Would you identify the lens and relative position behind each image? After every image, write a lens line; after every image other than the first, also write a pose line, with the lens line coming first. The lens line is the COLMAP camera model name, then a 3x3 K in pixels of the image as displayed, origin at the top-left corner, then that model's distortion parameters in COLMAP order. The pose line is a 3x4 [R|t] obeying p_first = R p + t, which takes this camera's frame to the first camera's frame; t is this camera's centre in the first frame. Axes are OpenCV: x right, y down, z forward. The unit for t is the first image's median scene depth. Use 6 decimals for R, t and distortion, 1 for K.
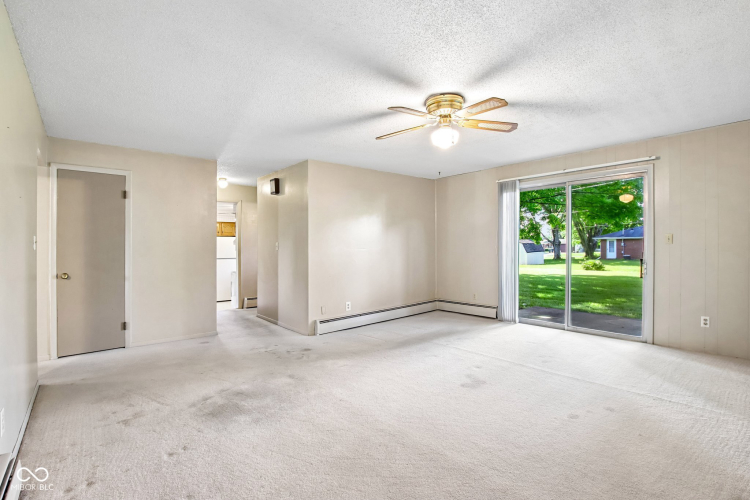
lens RADIAL K [[349.7, 0, 375.0], [0, 349.7, 250.0], [0, 0, 1]] dist [-0.040932, 0.000064]
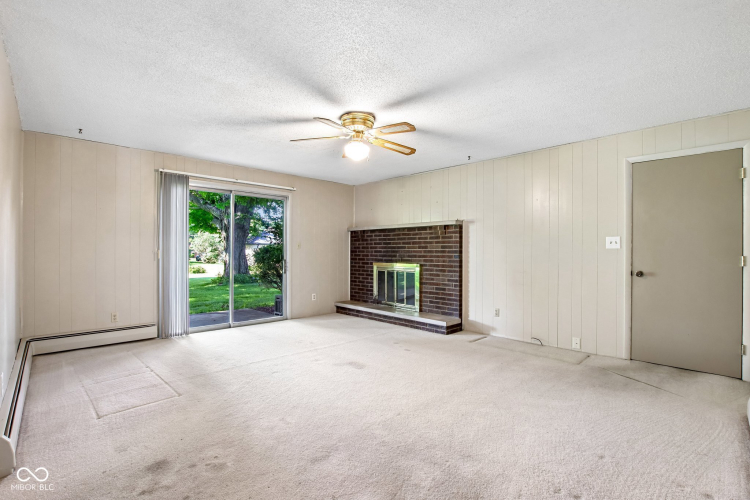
lens RADIAL K [[349.8, 0, 376.6], [0, 349.8, 247.9], [0, 0, 1]] dist [-0.016800, 0.000205]
pose [[-0.058463, 0.015125, 0.998175, -0.774797], [0.000284, 0.999885, -0.015134, 0.000804], [-0.998290, -0.000601, -0.058461, 0.836501]]
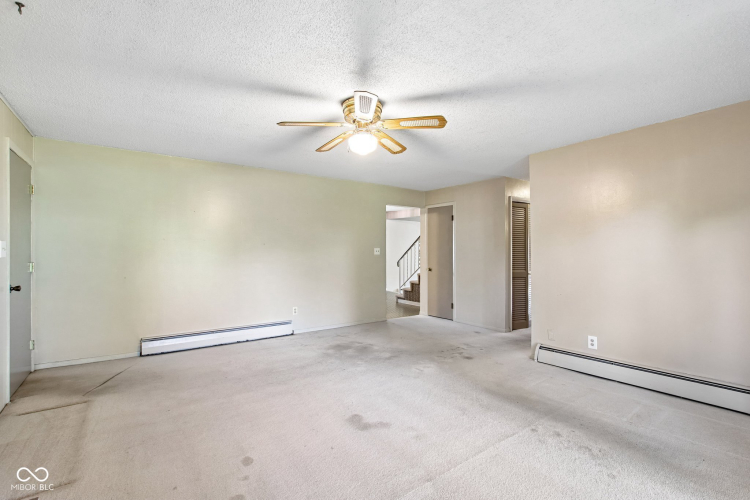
lens RADIAL K [[349.8, 0, 376.6], [0, 349.8, 247.9], [0, 0, 1]] dist [-0.016800, 0.000205]
pose [[-0.082249, 0.003433, -0.996606, 0.953585], [-0.003505, 0.999987, 0.003734, -0.041159], [0.996606, 0.003800, -0.082236, 0.930338]]
